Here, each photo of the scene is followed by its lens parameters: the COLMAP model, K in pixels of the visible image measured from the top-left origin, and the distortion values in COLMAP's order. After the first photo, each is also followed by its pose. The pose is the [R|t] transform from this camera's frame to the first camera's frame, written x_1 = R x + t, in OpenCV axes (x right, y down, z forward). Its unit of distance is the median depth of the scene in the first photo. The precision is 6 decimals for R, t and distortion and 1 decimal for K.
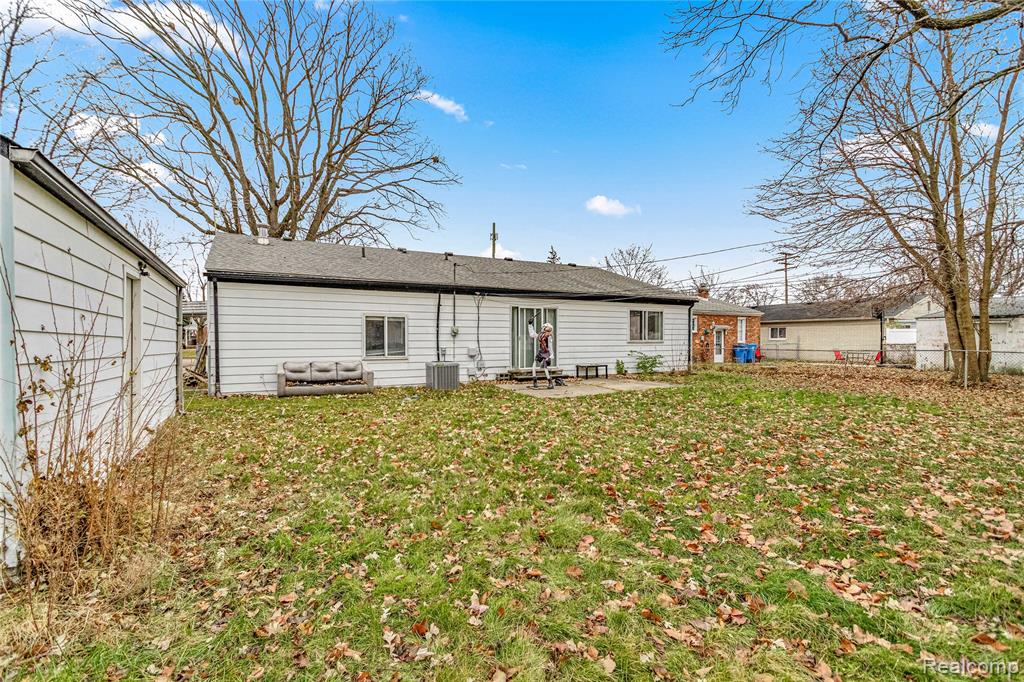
lens RADIAL K [[472.0, 0, 513.2], [0, 472.0, 343.6], [0, 0, 1]] dist [0.004602, -0.000990]
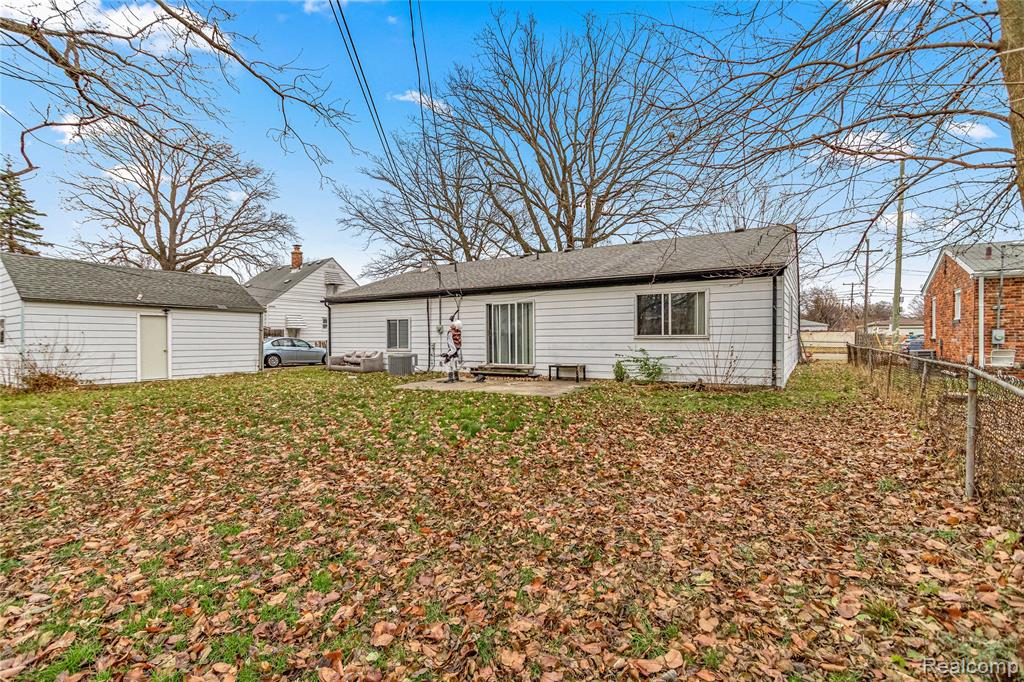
lens RADIAL K [[472.0, 0, 510.3], [0, 472.0, 340.0], [0, 0, 1]] dist [0.004602, -0.000990]
pose [[0.497107, 0.006891, -0.867662, 0.890315], [0.001018, 0.999963, 0.008525, -0.007950], [0.867689, -0.005121, 0.497082, 0.505455]]
